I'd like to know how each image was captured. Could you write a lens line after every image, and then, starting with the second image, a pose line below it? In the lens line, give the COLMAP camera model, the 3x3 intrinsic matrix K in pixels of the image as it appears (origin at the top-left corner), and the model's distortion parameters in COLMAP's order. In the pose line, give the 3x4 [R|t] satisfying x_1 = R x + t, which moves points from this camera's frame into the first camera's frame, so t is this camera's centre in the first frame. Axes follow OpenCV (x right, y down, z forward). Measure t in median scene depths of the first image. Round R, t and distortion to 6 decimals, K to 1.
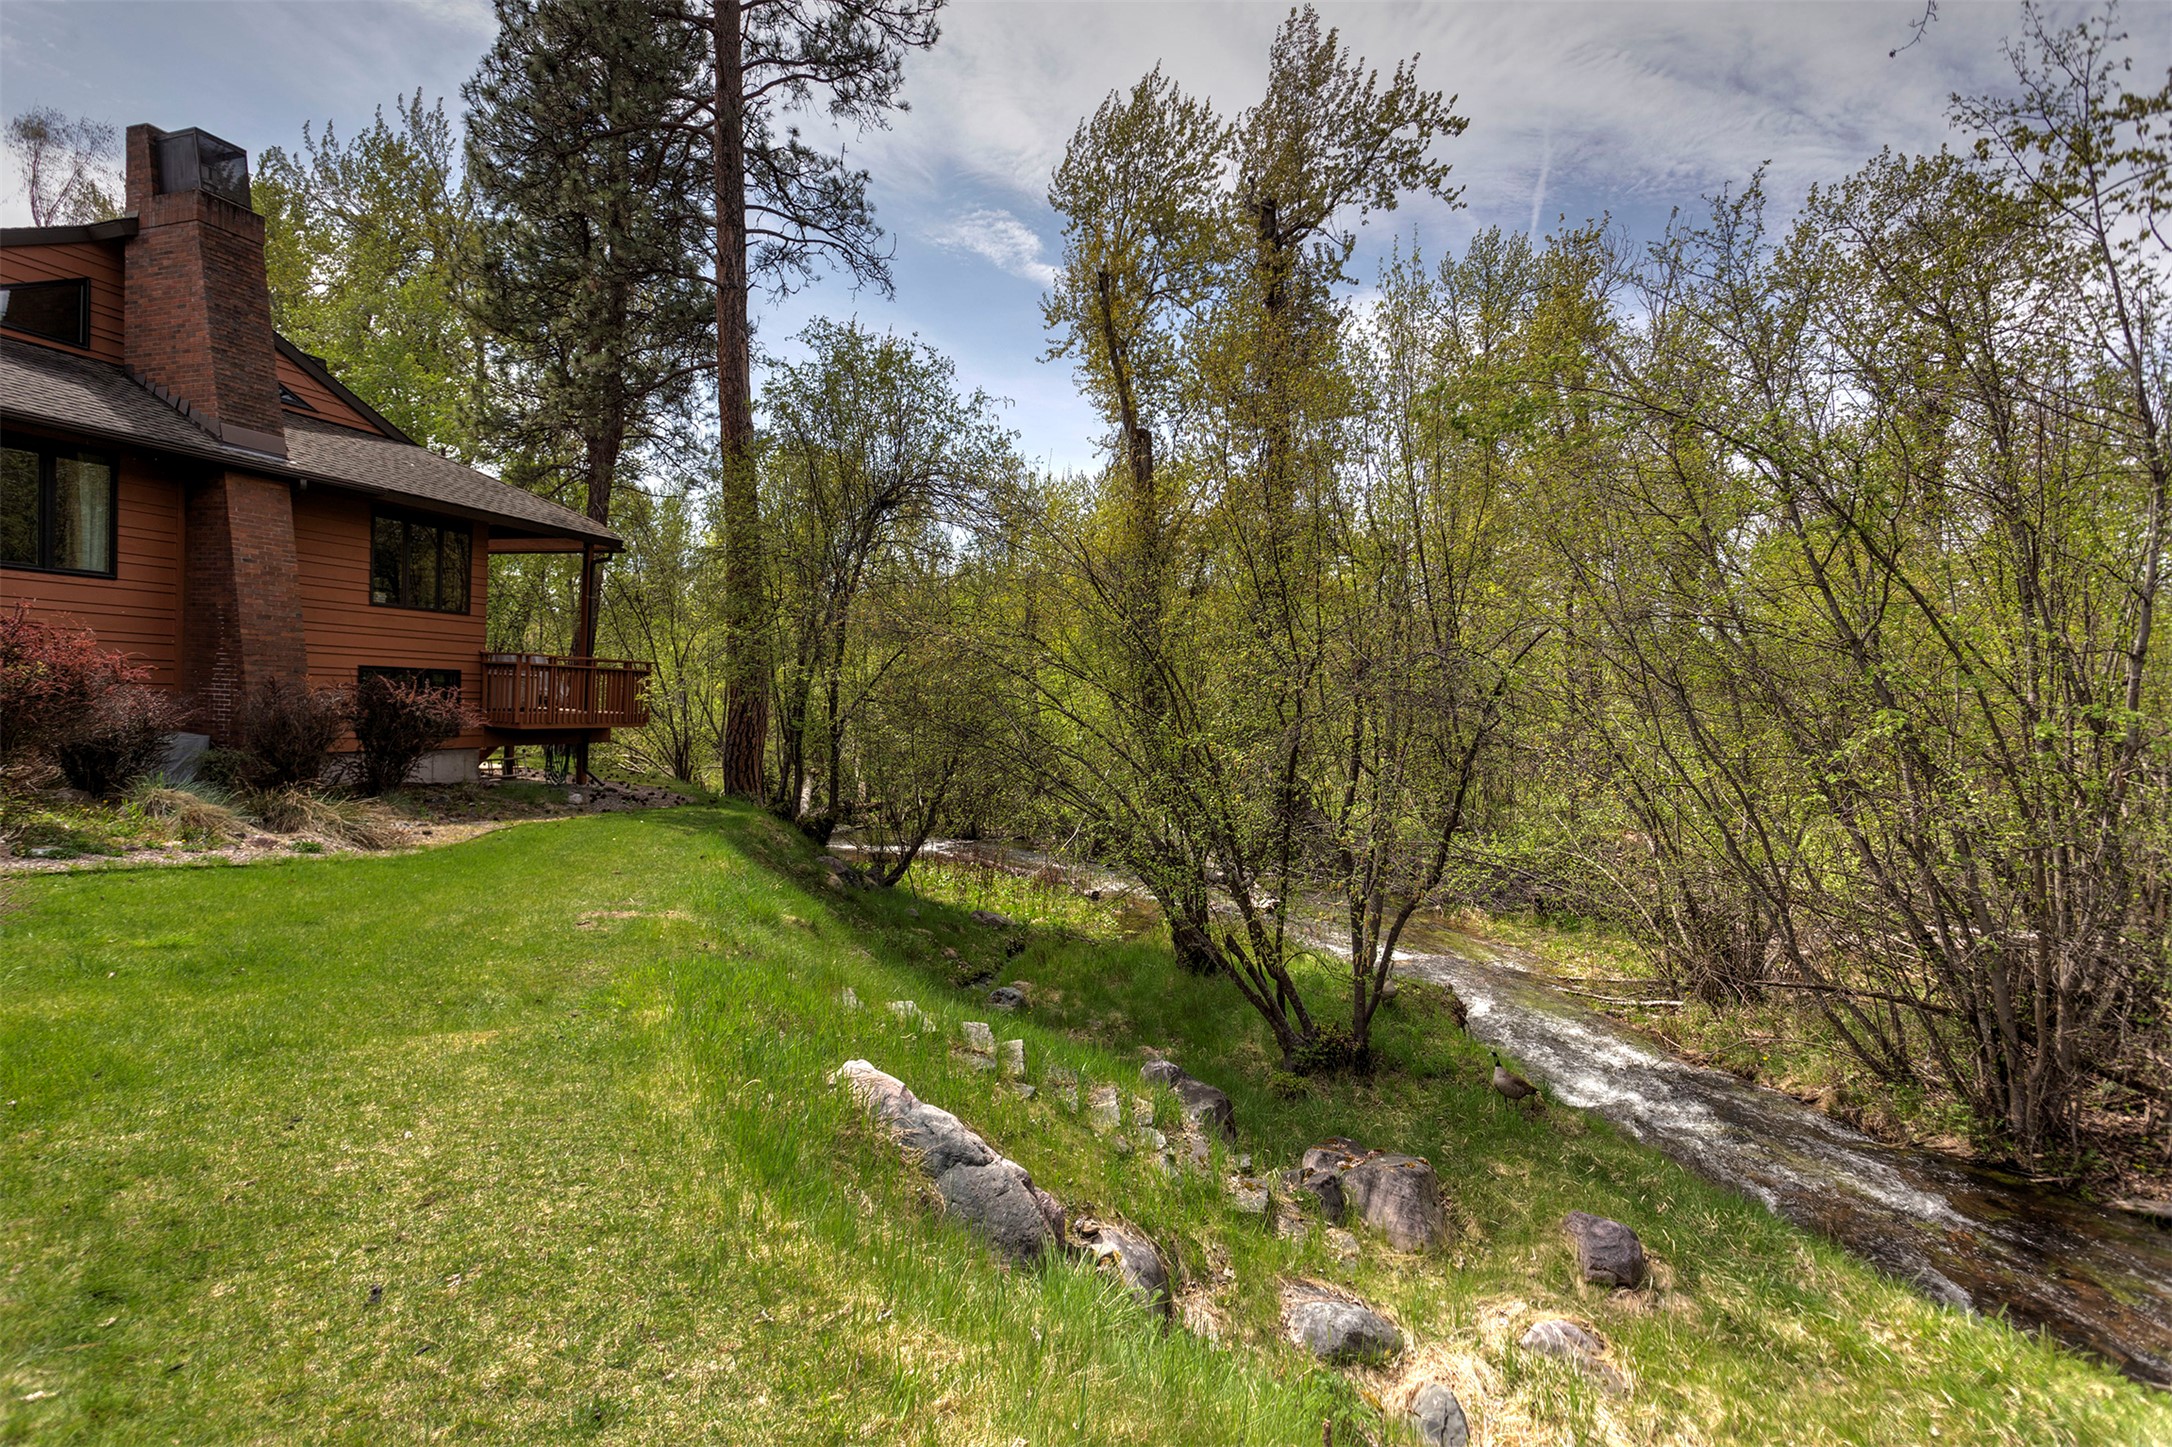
lens RADIAL K [[1015.5, 0, 1080.6], [0, 1015.5, 741.2], [0, 0, 1]] dist [0.001382, 0.000587]
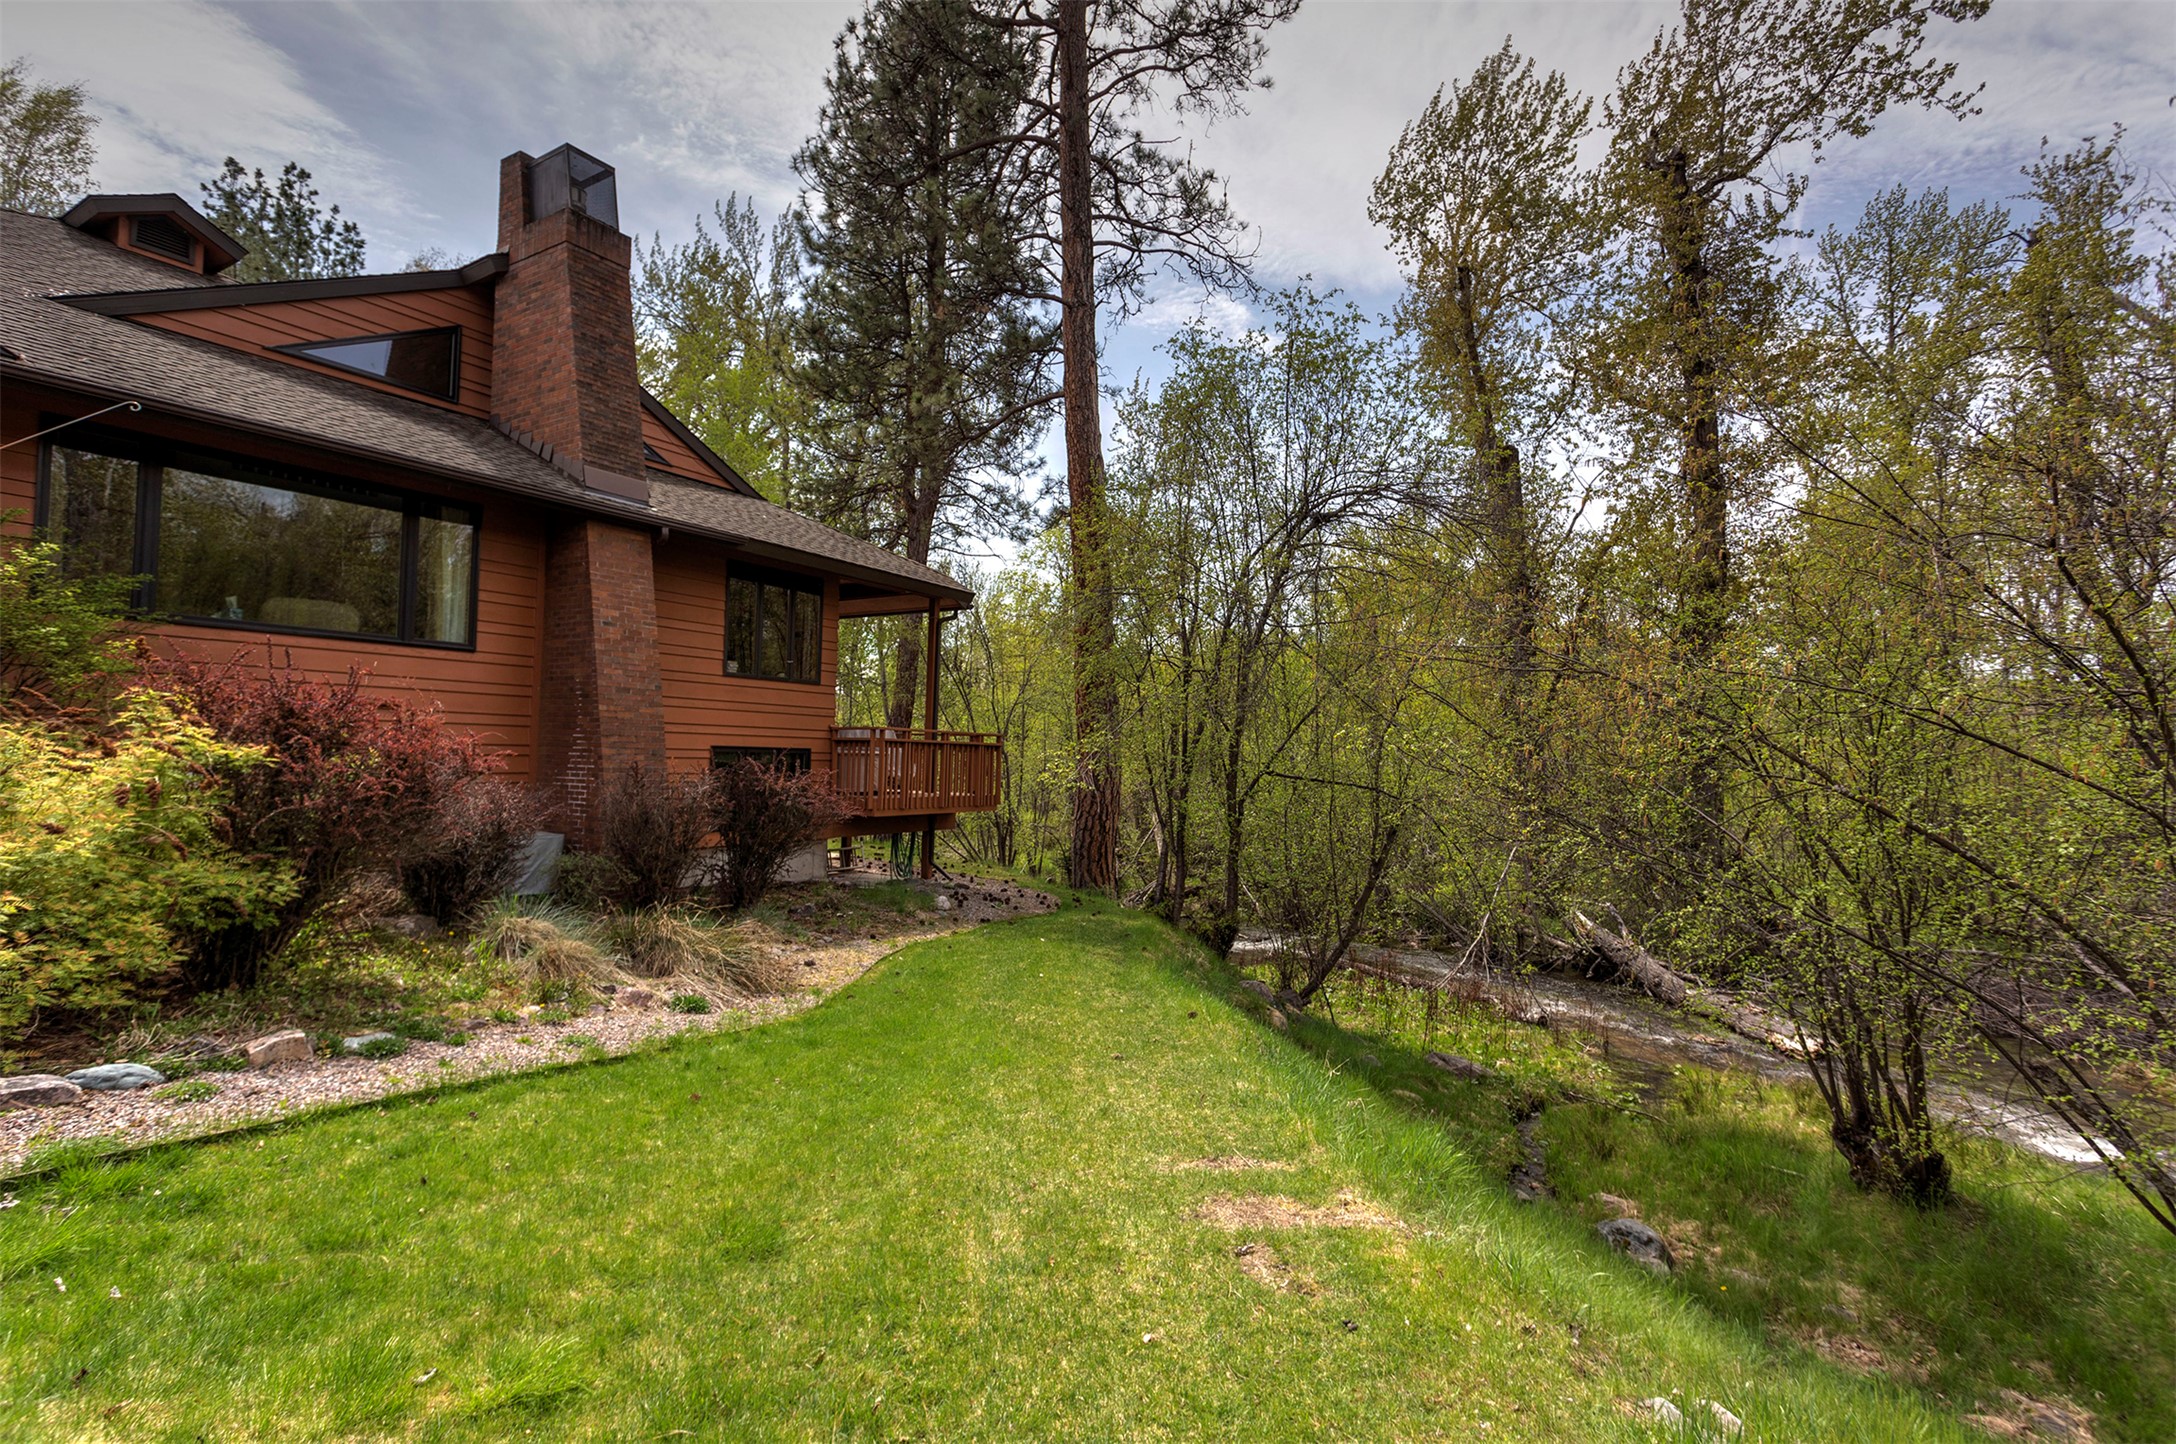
lens RADIAL K [[1017.4, 0, 1082.6], [0, 1017.4, 739.8], [0, 0, 1]] dist [0.001382, 0.000587]
pose [[0.975185, -0.026408, -0.219809, -0.210660], [0.011269, 0.997494, -0.069844, -0.015904], [0.221103, 0.065633, 0.973039, 0.227791]]
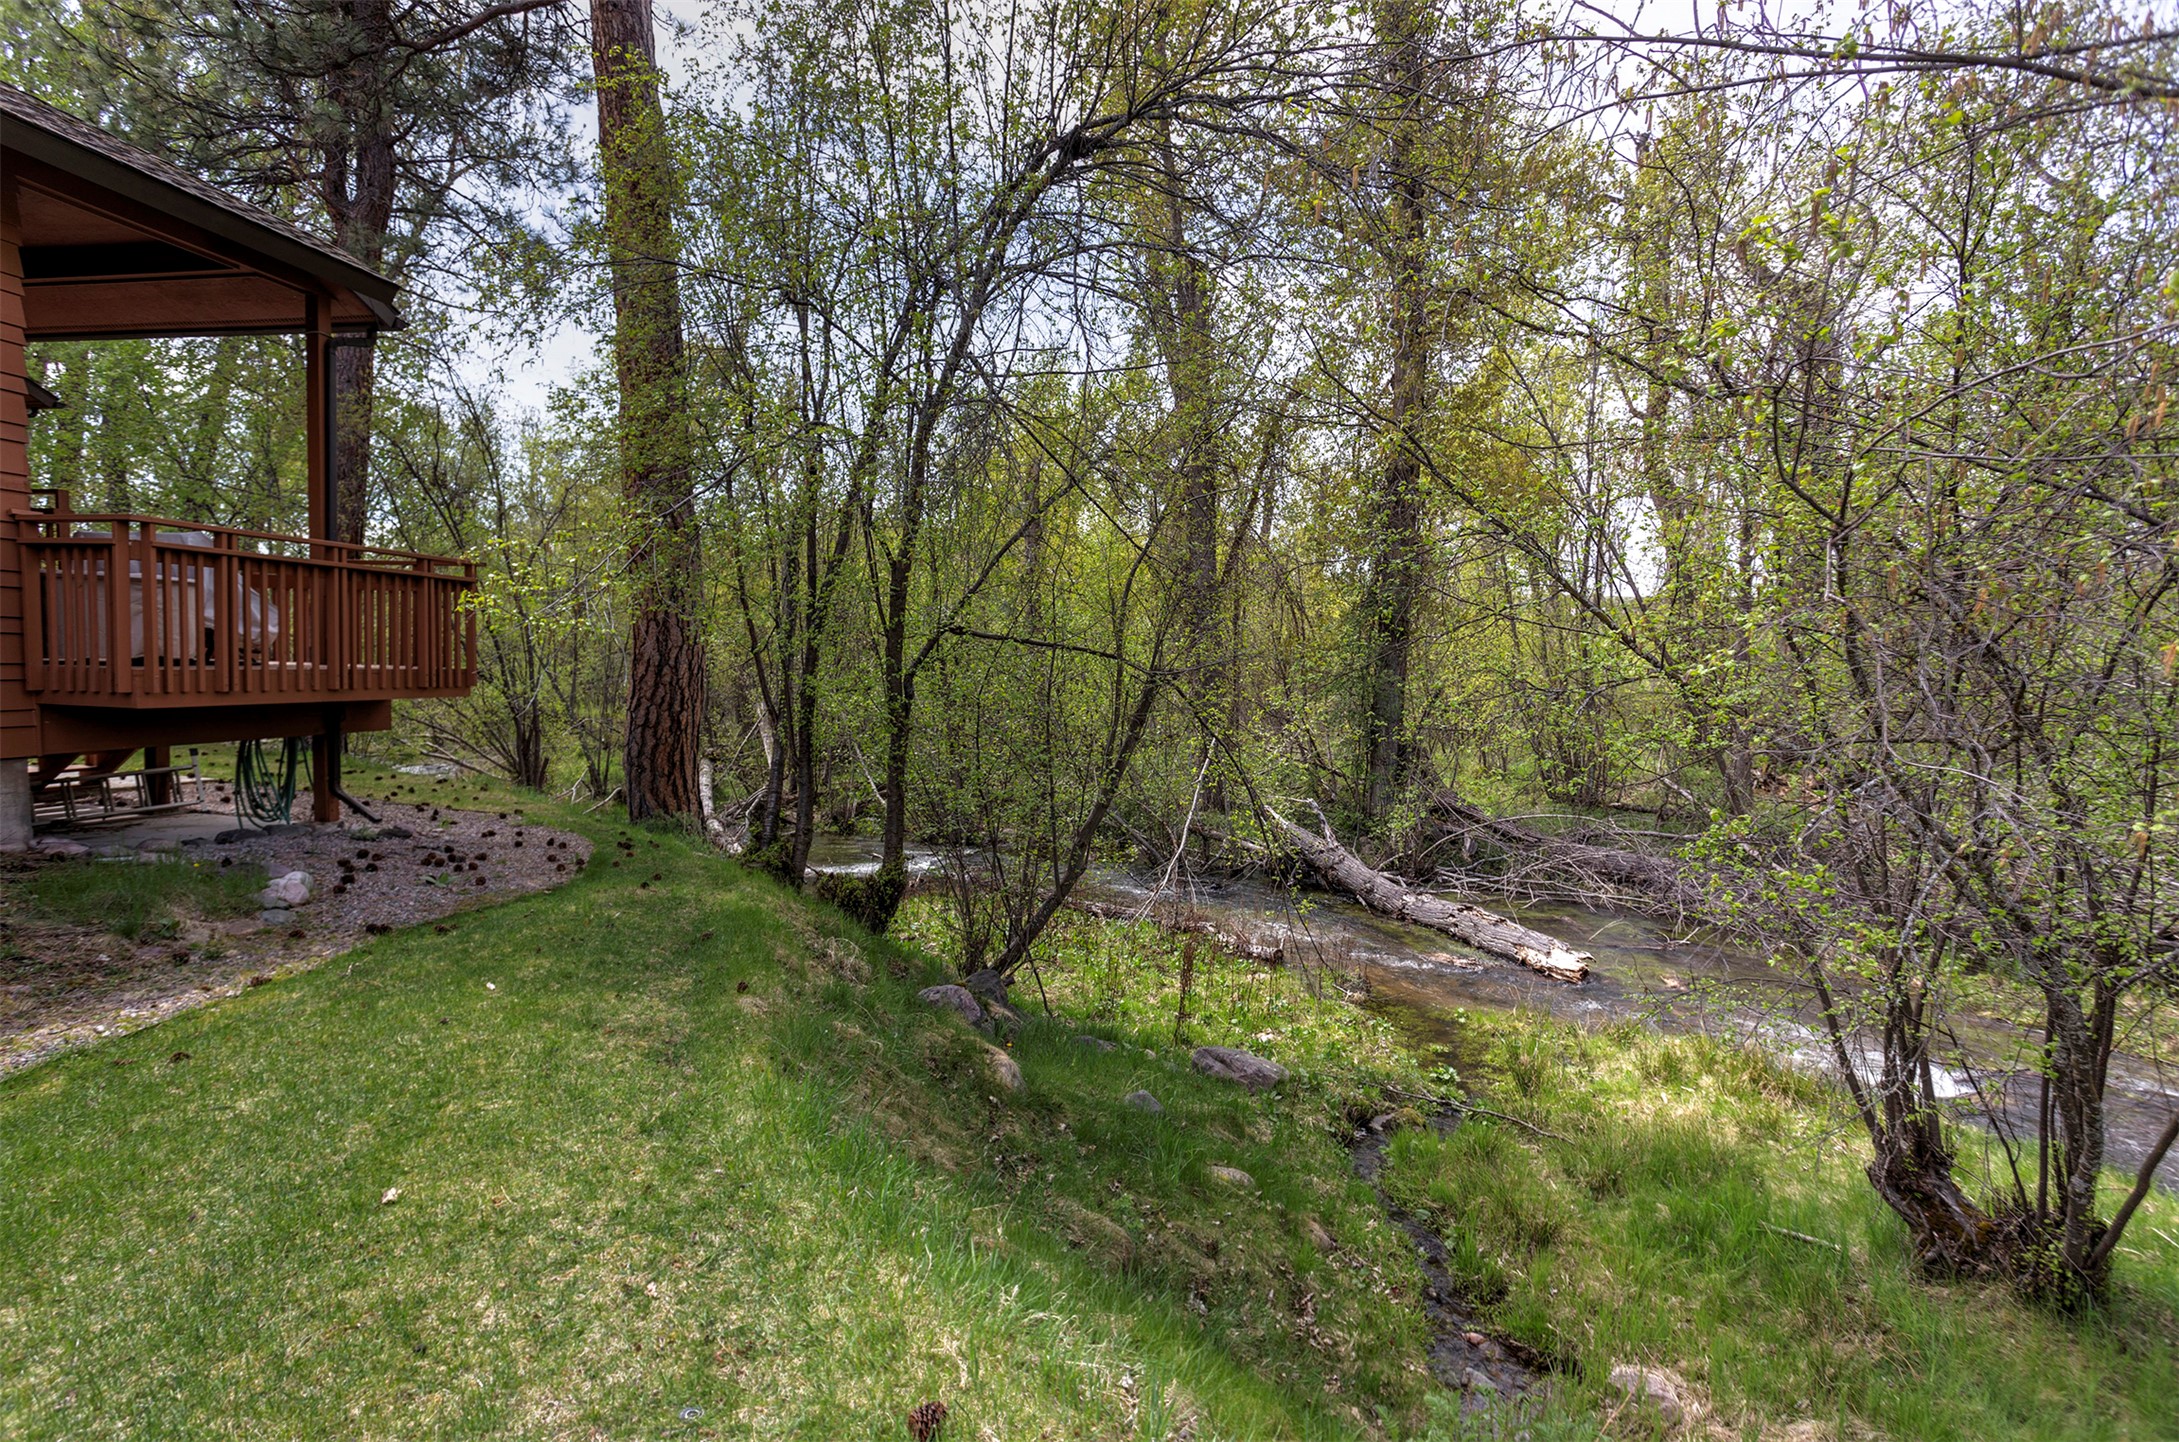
lens RADIAL K [[1000.5, 0, 1090.8], [0, 1000.5, 733.0], [0, 0, 1]] dist [-0.001604, -0.000107]
pose [[0.986123, -0.026190, 0.163935, -0.267041], [0.020527, 0.999136, 0.036140, -0.009477], [-0.164740, -0.032273, 0.985809, 0.598341]]
